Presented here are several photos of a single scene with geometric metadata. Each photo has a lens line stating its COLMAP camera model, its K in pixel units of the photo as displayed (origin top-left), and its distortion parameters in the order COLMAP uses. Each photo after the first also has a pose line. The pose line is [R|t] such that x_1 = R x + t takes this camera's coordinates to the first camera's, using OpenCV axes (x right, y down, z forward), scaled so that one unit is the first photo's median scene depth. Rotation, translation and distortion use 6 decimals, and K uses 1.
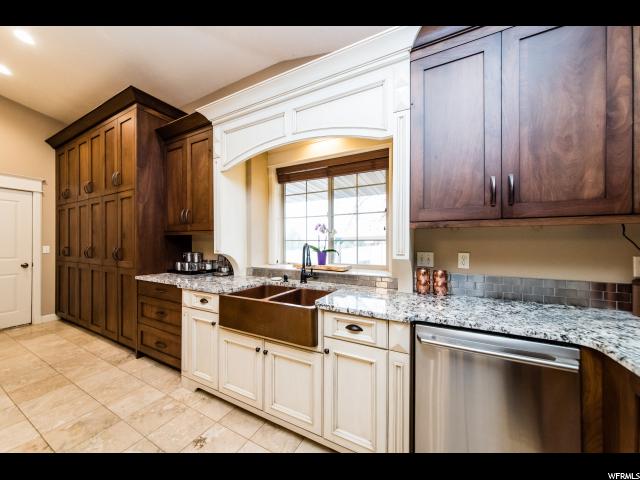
lens RADIAL K [[231.9, 0, 280.5], [0, 231.9, 245.3], [0, 0, 1]] dist [0.006583, -0.000594]
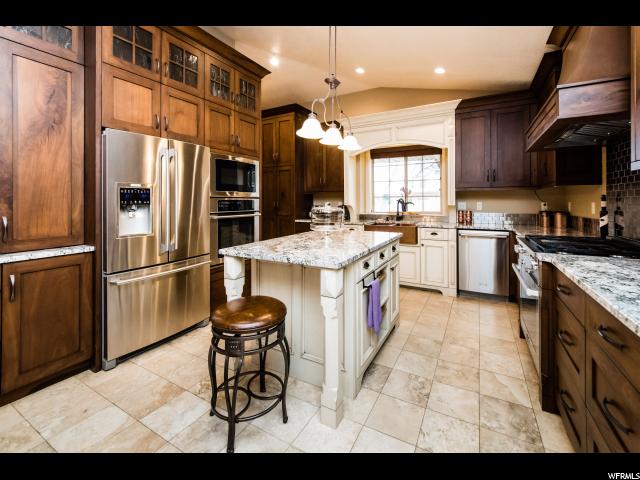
lens RADIAL K [[284.4, 0, 331.3], [0, 284.4, 206.1], [0, 0, 1]] dist [0.004469, 0.000205]
pose [[0.992118, -0.012525, 0.124678, -0.940636], [0.010668, 0.999822, 0.015554, 0.013367], [-0.124850, -0.014101, 0.992075, -1.520633]]
